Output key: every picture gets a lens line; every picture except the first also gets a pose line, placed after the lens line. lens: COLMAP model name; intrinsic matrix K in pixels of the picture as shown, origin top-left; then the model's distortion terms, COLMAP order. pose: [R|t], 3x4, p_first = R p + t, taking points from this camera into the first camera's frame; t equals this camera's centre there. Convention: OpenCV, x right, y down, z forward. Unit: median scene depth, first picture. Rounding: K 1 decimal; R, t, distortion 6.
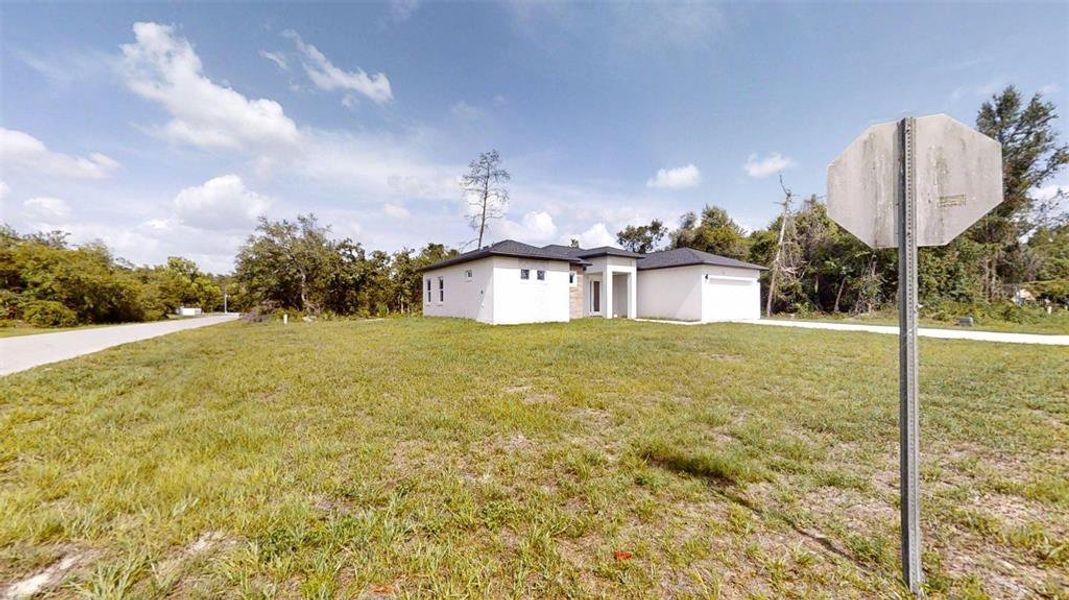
lens RADIAL K [[407.3, 0, 534.5], [0, 407.3, 300.0], [0, 0, 1]] dist [0.000948, 0.000077]
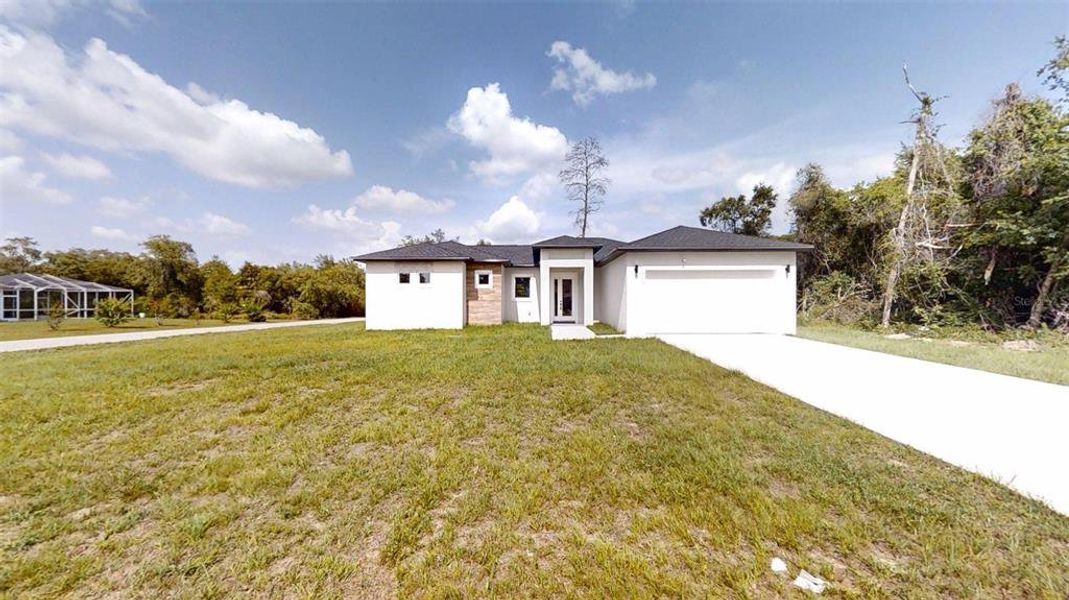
lens RADIAL K [[407.3, 0, 534.5], [0, 407.3, 300.0], [0, 0, 1]] dist [0.000948, 0.000077]
pose [[0.808447, -0.006684, -0.588531, 0.587279], [0.012048, 0.999914, 0.005193, -0.010258], [0.588446, -0.011289, 0.808458, 0.302668]]
